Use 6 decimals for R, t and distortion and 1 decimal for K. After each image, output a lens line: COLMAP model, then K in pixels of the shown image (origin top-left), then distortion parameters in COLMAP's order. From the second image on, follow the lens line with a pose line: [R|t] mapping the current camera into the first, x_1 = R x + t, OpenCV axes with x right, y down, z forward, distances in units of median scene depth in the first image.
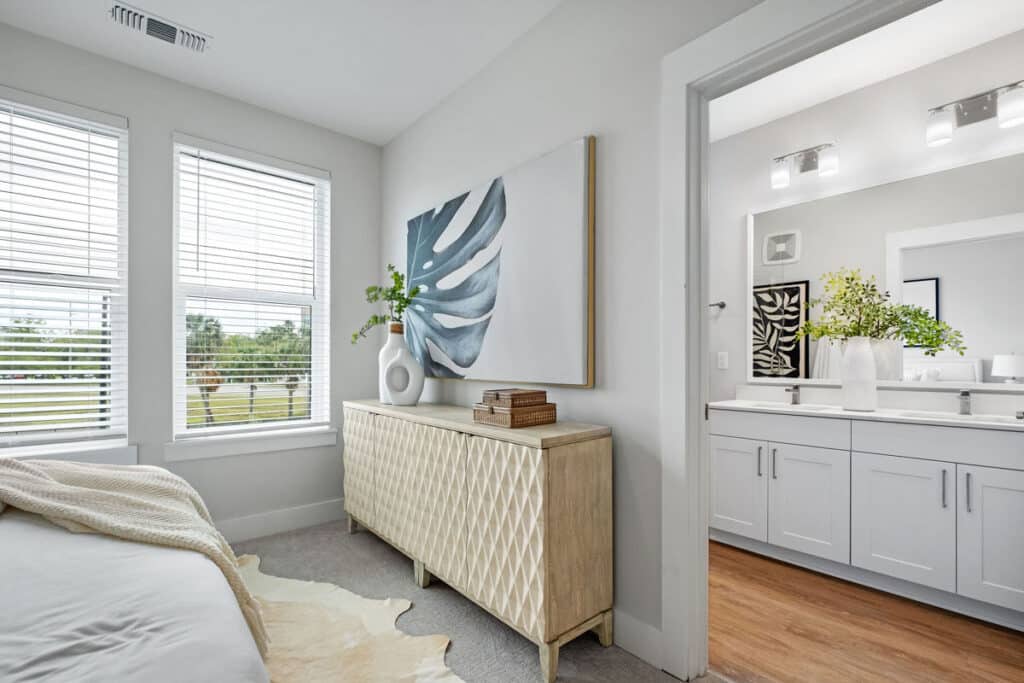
lens RADIAL K [[462.6, 0, 498.1], [0, 462.6, 362.1], [0, 0, 1]] dist [0.004054, 0.000742]
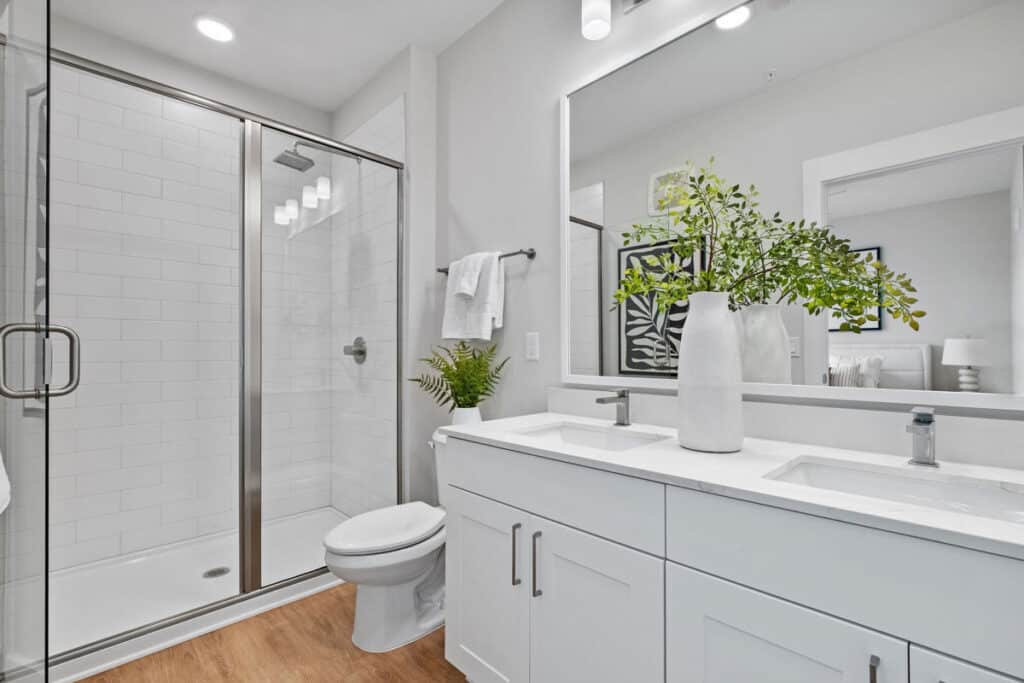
lens RADIAL K [[462.6, 0, 486.0], [0, 462.6, 348.4], [0, 0, 1]] dist [0.004054, 0.000742]
pose [[0.998799, -0.004950, 0.048745, 0.285223], [0.005237, 0.999970, -0.005753, 0.001782], [-0.048715, 0.006001, 0.998795, 0.290539]]
